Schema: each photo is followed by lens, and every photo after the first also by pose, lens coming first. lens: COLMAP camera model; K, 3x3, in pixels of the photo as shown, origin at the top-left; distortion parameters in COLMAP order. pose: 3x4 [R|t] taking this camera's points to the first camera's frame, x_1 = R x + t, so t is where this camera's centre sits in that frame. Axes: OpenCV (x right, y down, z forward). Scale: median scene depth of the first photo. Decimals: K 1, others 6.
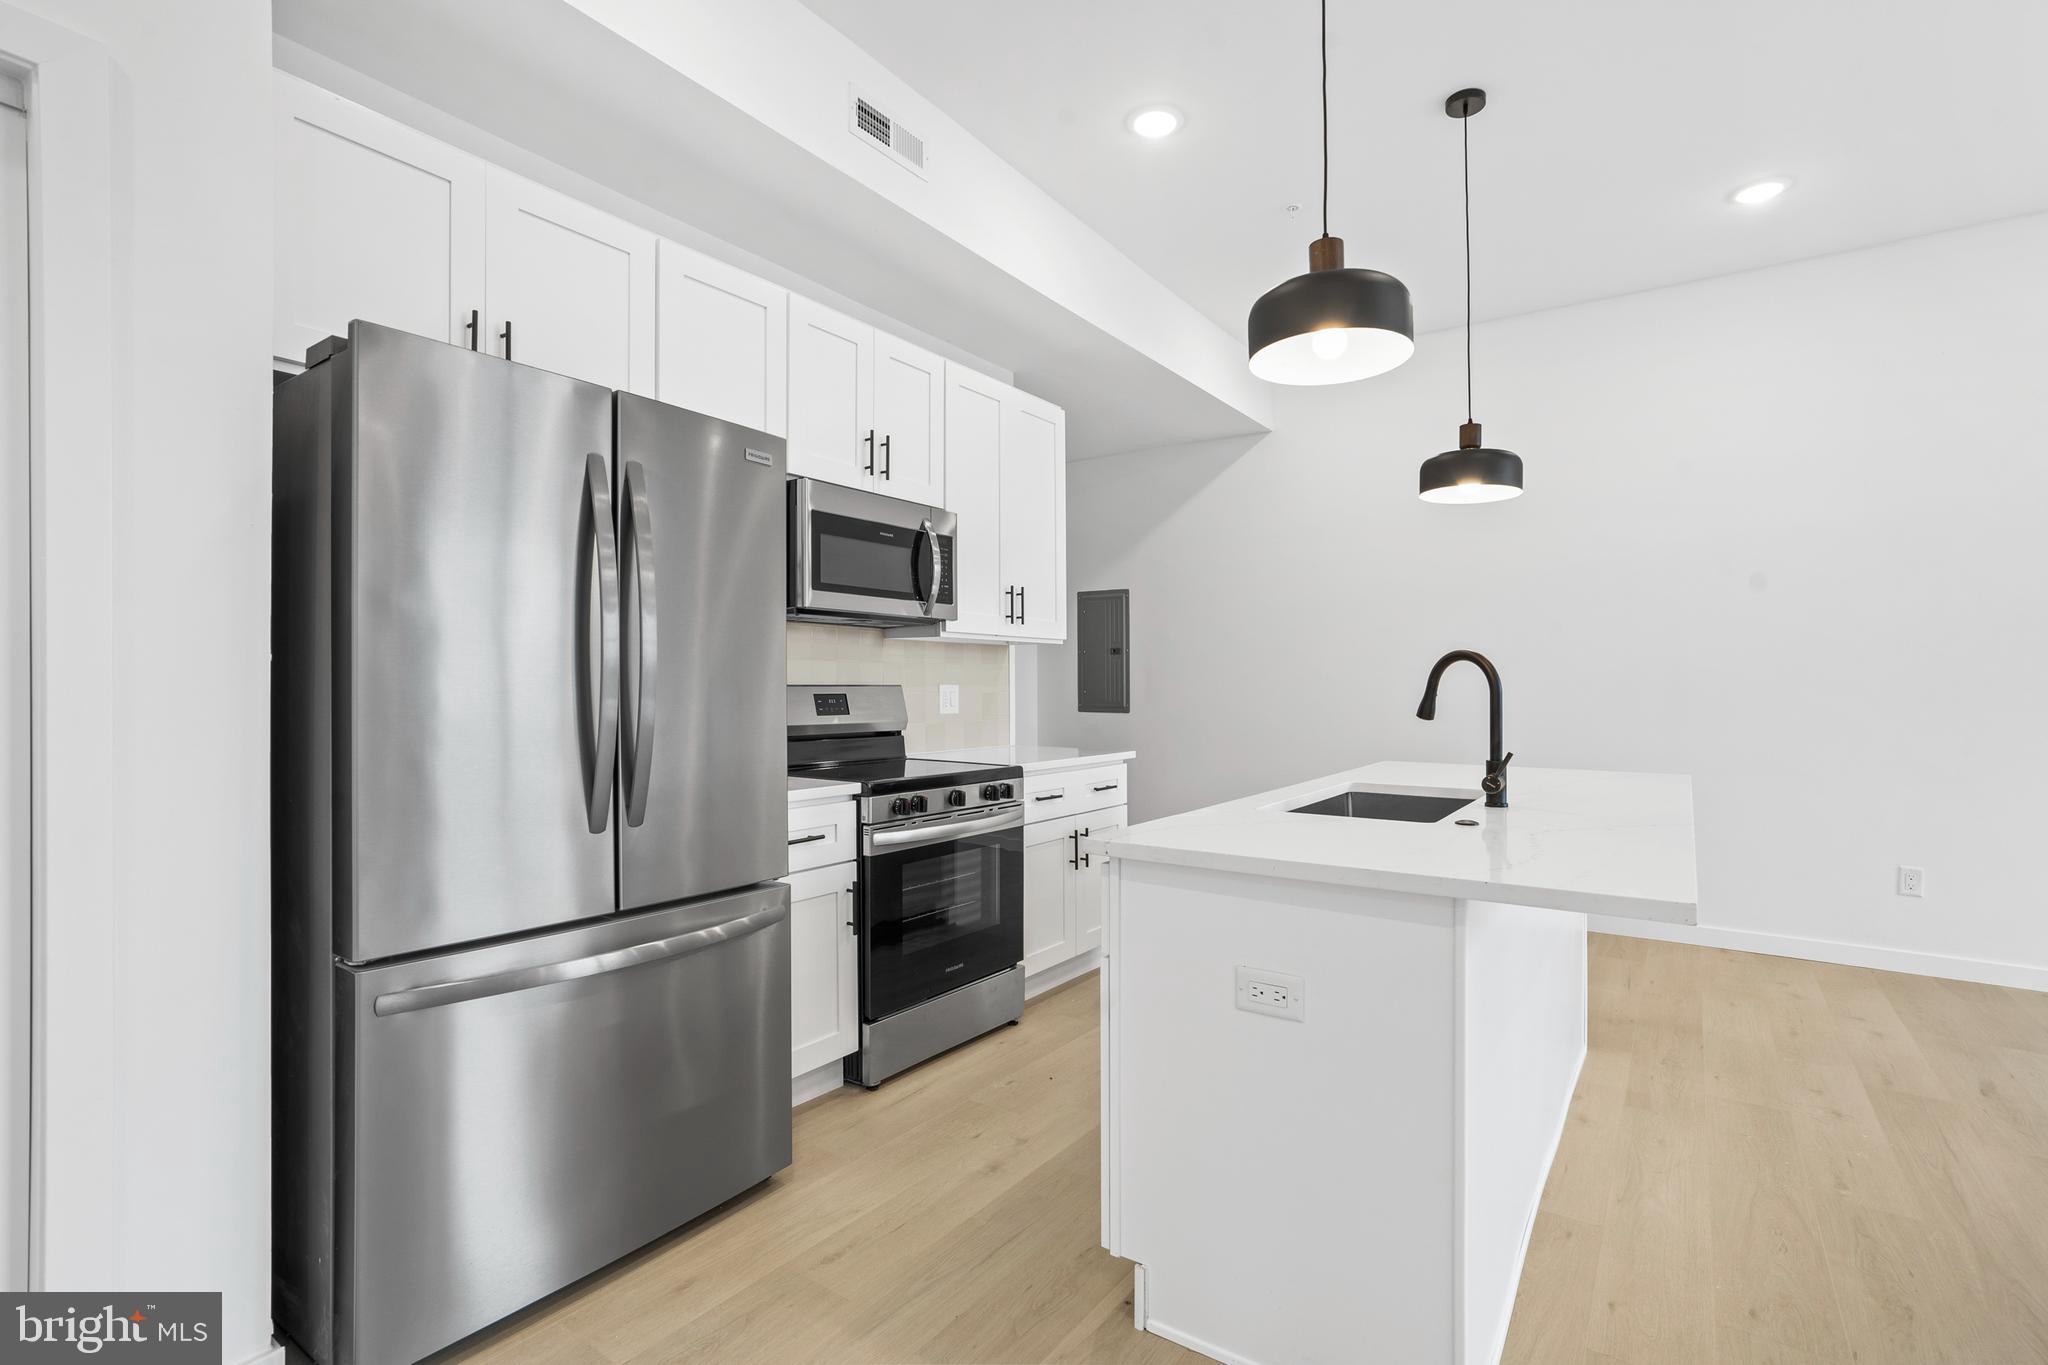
lens RADIAL K [[936.3, 0, 1099.4], [0, 936.3, 689.6], [0, 0, 1]] dist [0.000761, 0.000164]
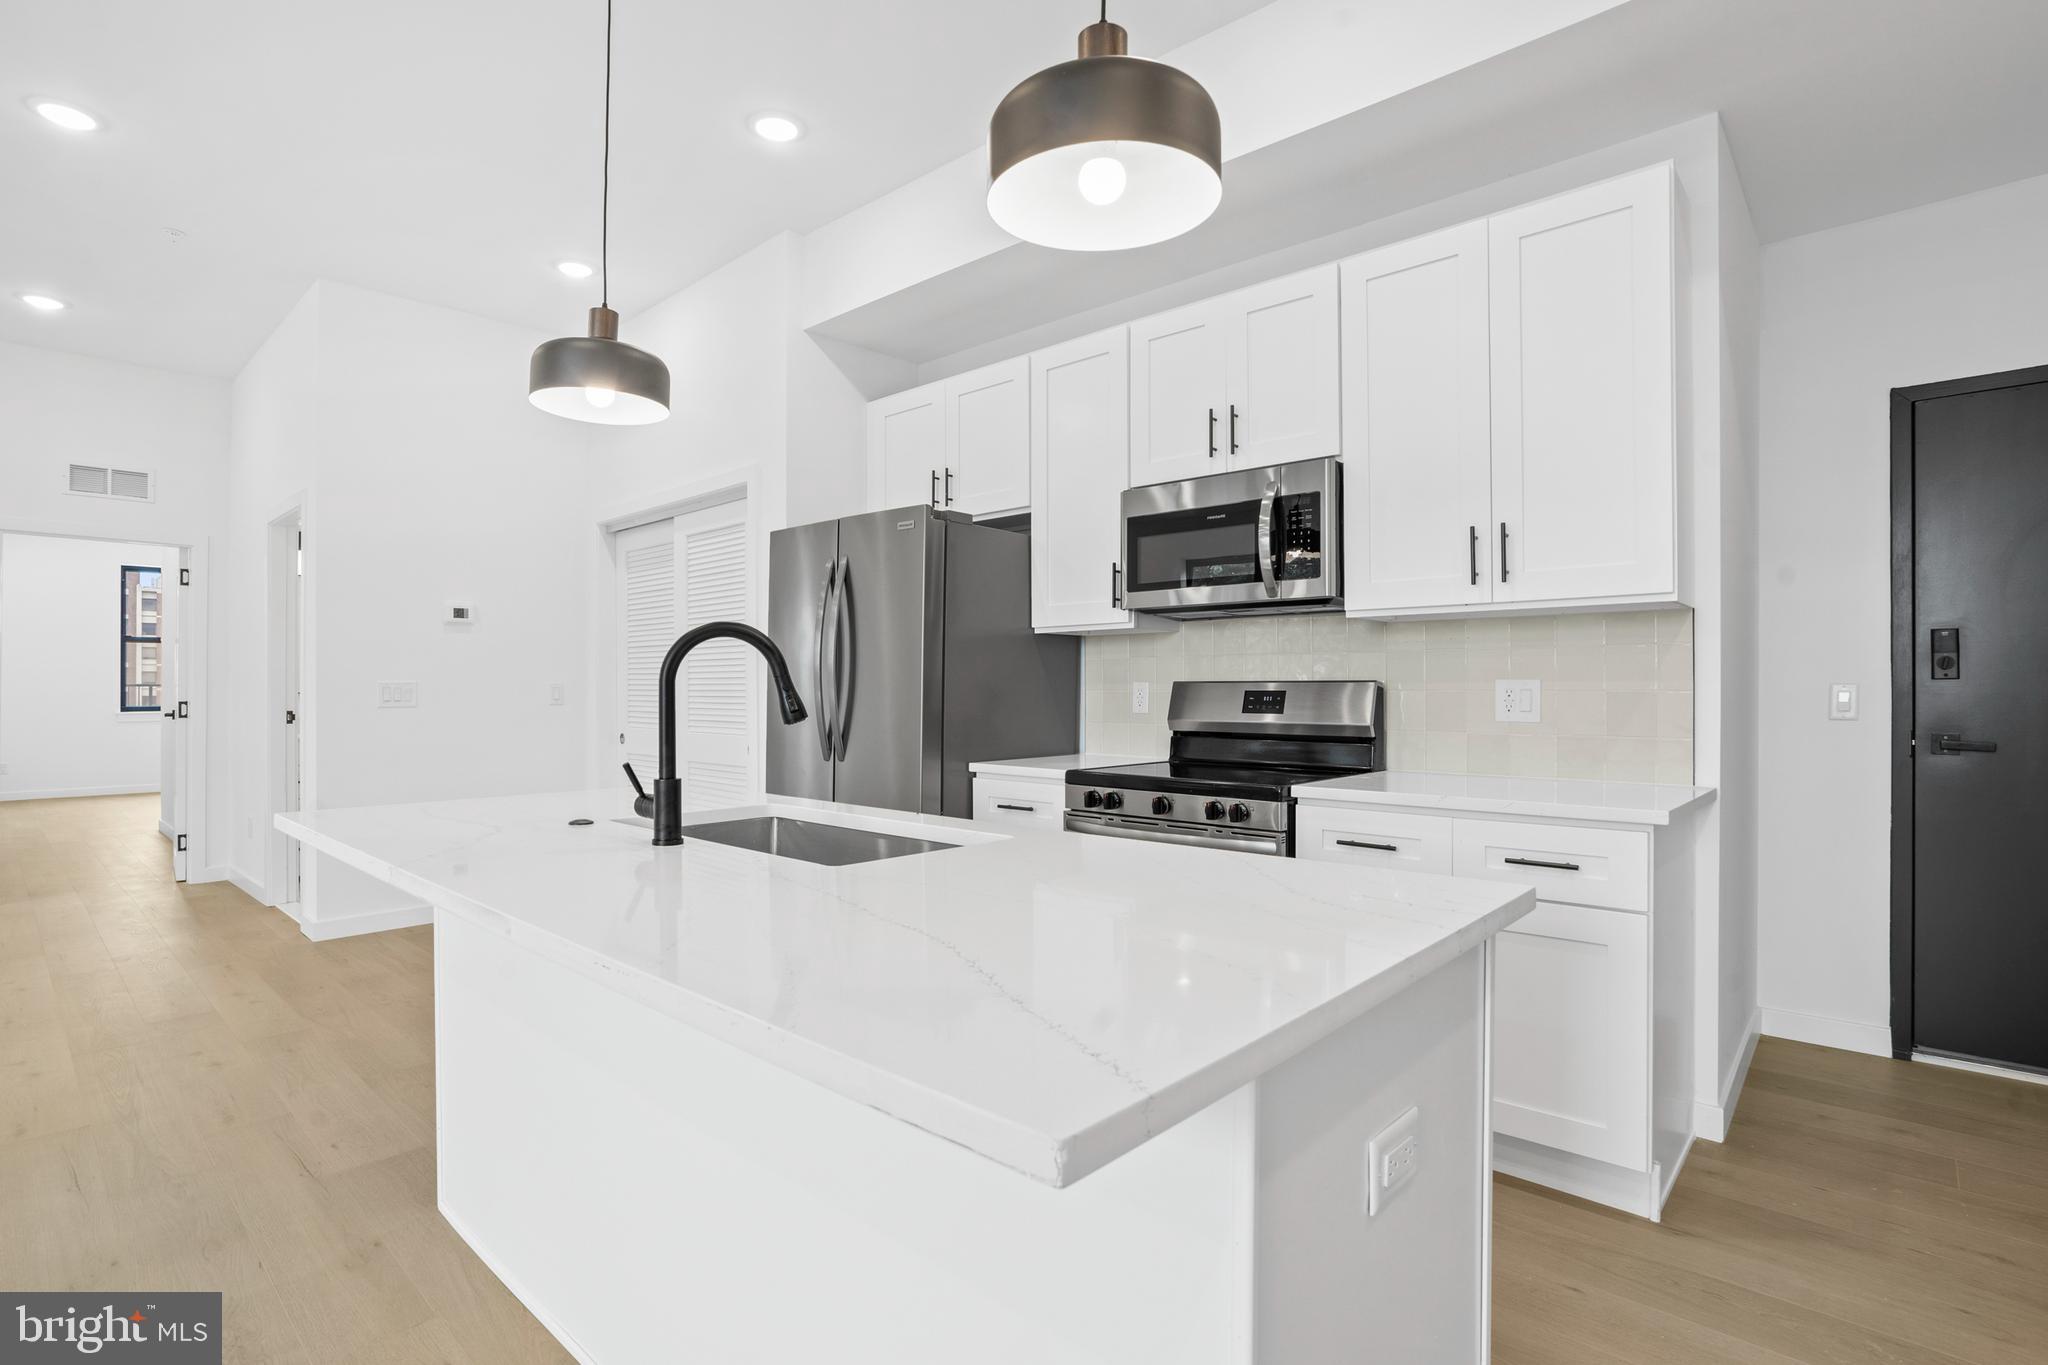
lens RADIAL K [[978.8, 0, 1004.3], [0, 978.8, 686.9], [0, 0, 1]] dist [0.000219, 0.000256]
pose [[-0.166685, -0.001451, -0.986009, 0.731760], [-0.003114, 0.999995, -0.000945, 0.002857], [0.986005, 0.002912, -0.166688, 0.922464]]
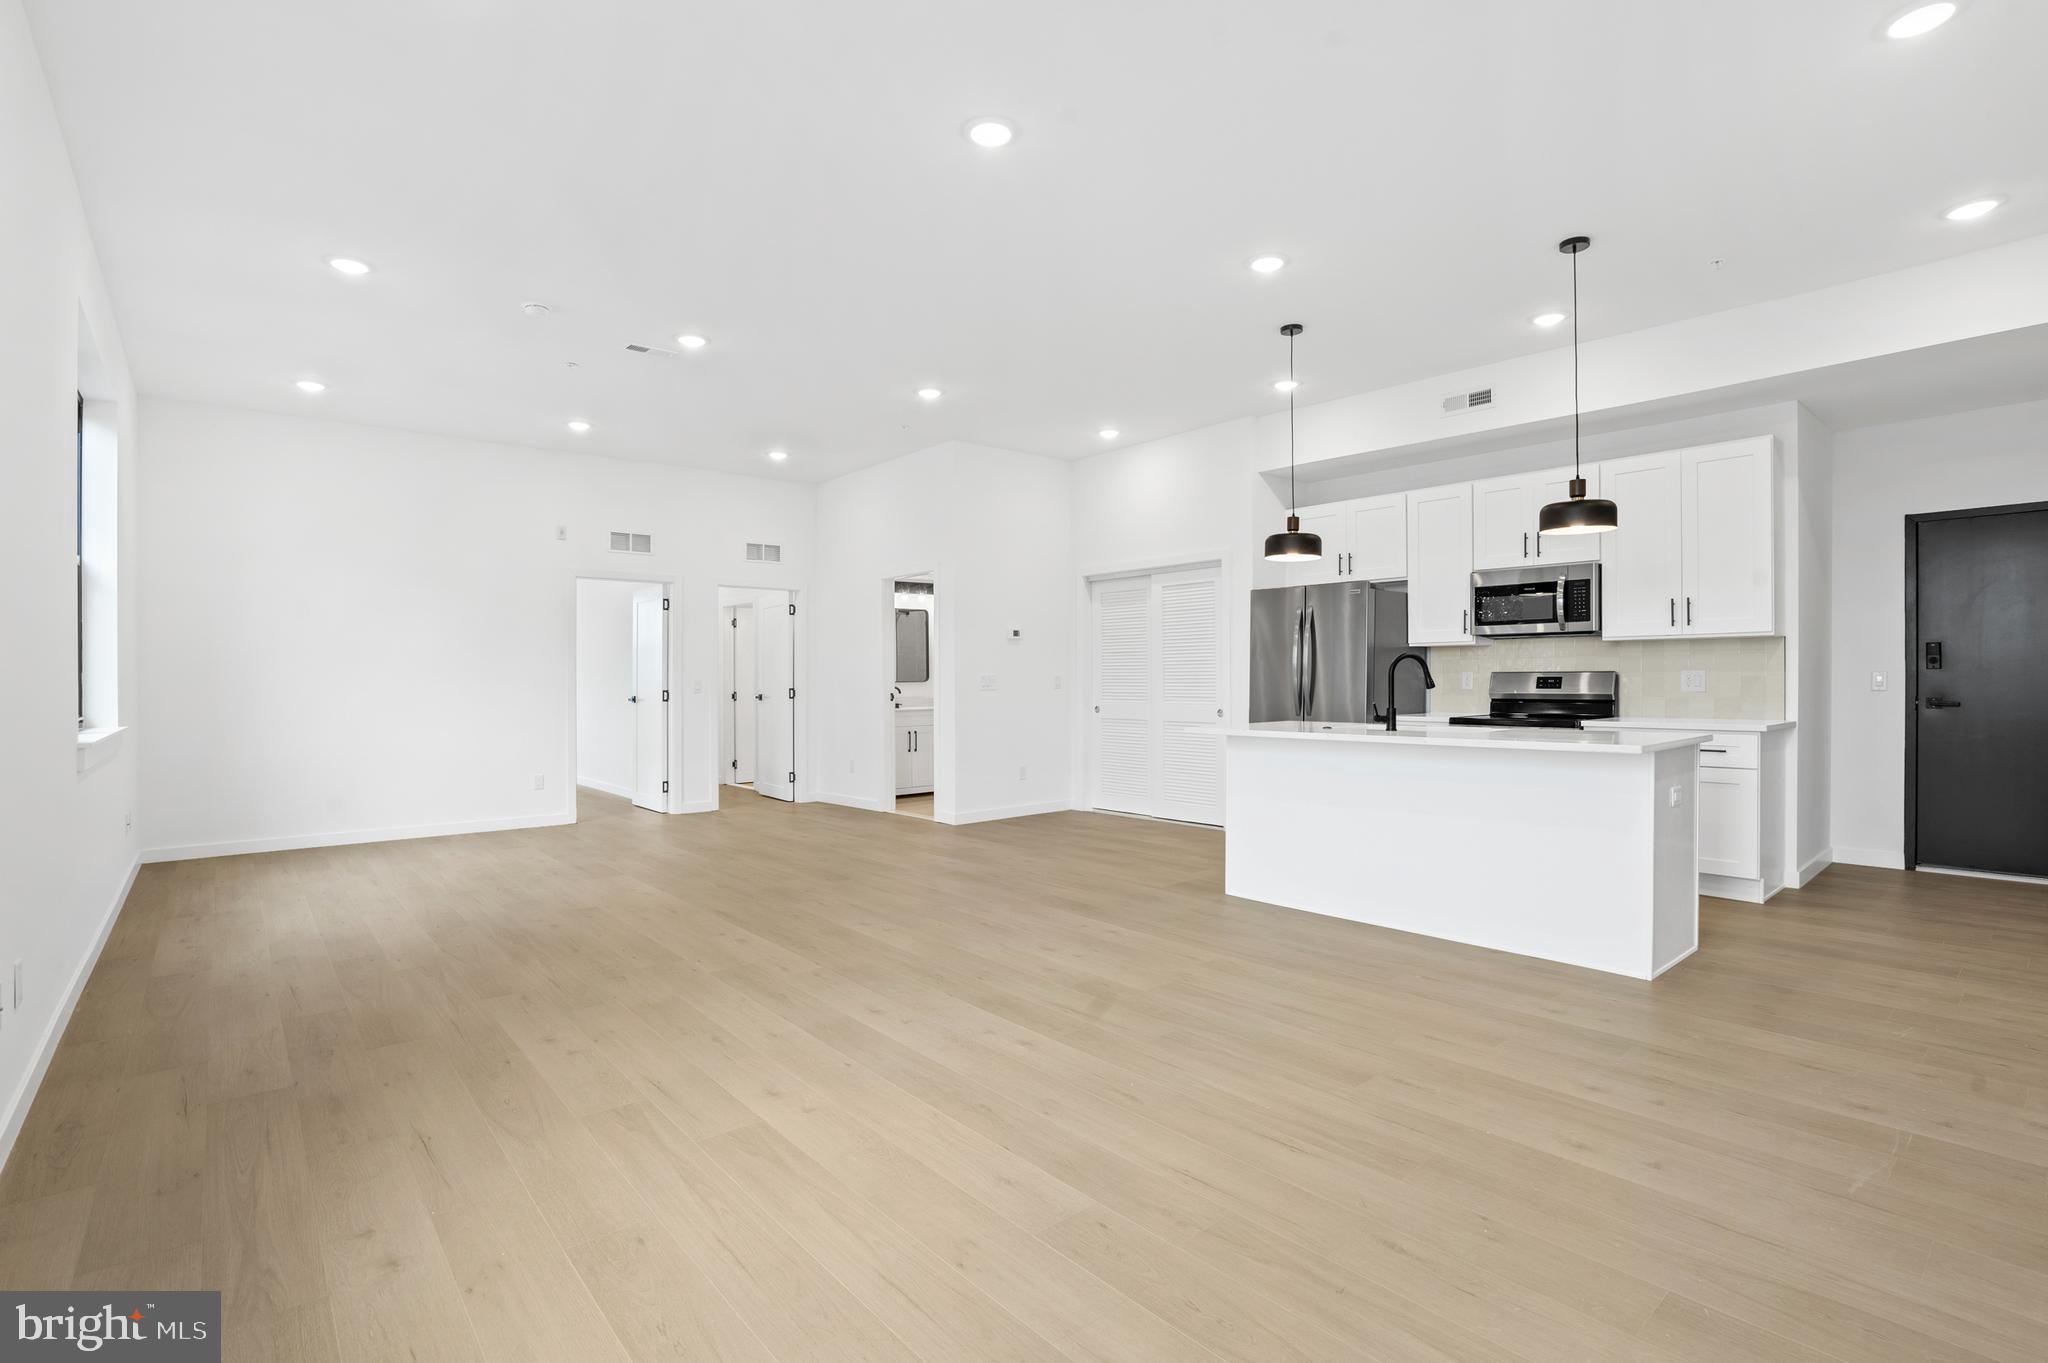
lens RADIAL K [[958.2, 0, 988.4], [0, 958.2, 684.5], [0, 0, 1]] dist [-0.051997, 0.028102]
pose [[-0.295438, 0.008299, -0.955326, 1.771785], [0.001585, 0.999965, 0.008197, 0.003591], [0.955361, 0.000907, -0.295441, 0.520318]]
